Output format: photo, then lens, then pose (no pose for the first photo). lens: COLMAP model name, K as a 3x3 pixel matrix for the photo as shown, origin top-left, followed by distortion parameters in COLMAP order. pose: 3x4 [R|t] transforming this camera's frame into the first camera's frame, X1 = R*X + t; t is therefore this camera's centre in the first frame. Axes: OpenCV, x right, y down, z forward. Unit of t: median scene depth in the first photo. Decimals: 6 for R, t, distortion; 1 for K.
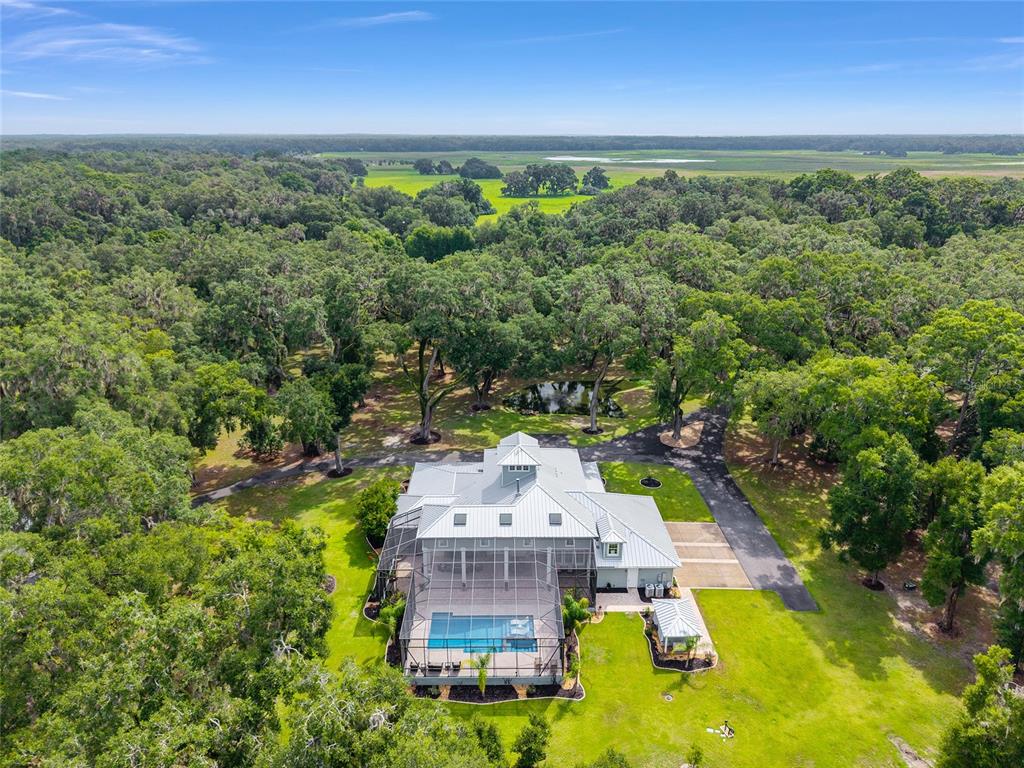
lens RADIAL K [[688.5, 0, 509.3], [0, 688.5, 381.1], [0, 0, 1]] dist [0.004090, 0.001107]
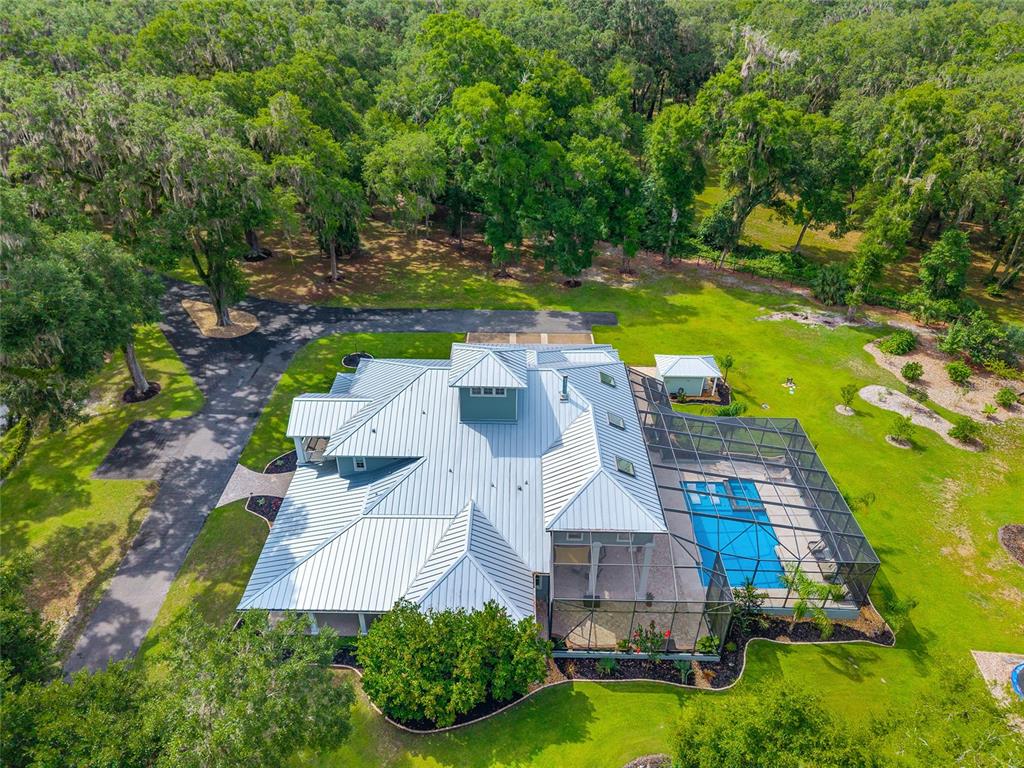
lens RADIAL K [[684.4, 0, 512.0], [0, 684.4, 384.0], [0, 0, 1]] dist [0.040815, -0.038608]
pose [[0.022758, -0.544087, 0.838720, -0.489733], [0.329281, 0.796206, 0.507573, -0.171585], [-0.943958, 0.264623, 0.197278, 0.889229]]
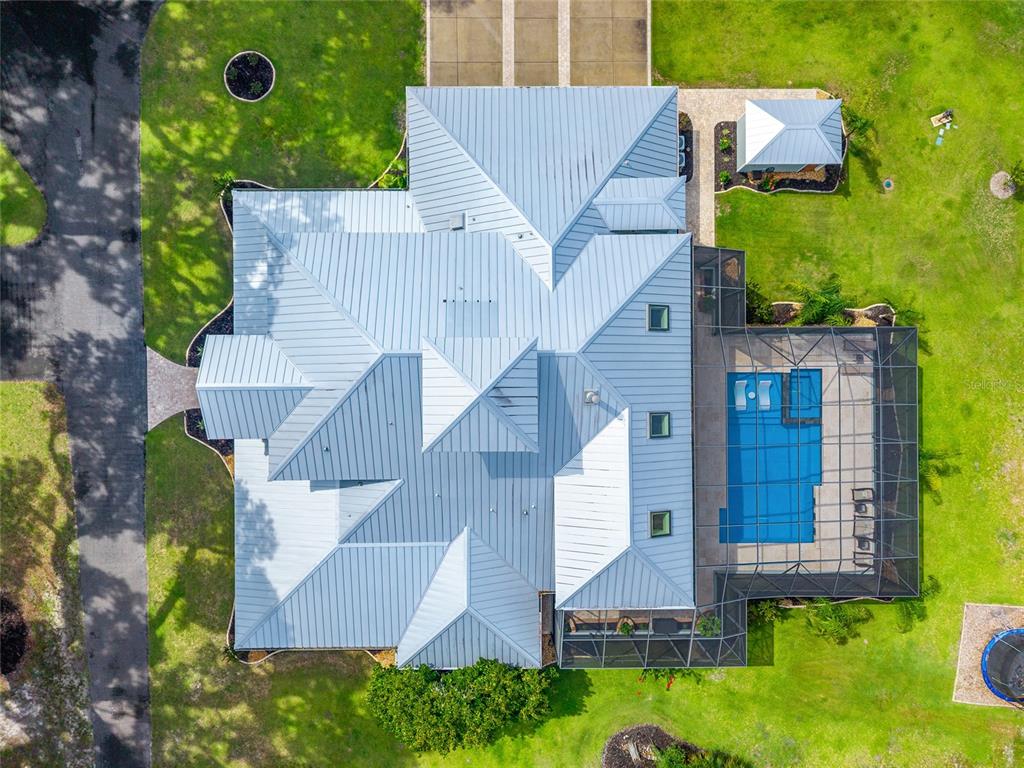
lens RADIAL K [[684.4, 0, 512.0], [0, 684.4, 384.0], [0, 0, 1]] dist [0.040815, -0.038608]
pose [[0.007635, -0.999970, 0.001016, 0.020083], [0.321772, 0.003419, 0.946811, -0.250988], [-0.946786, -0.006902, 0.321788, 0.878989]]
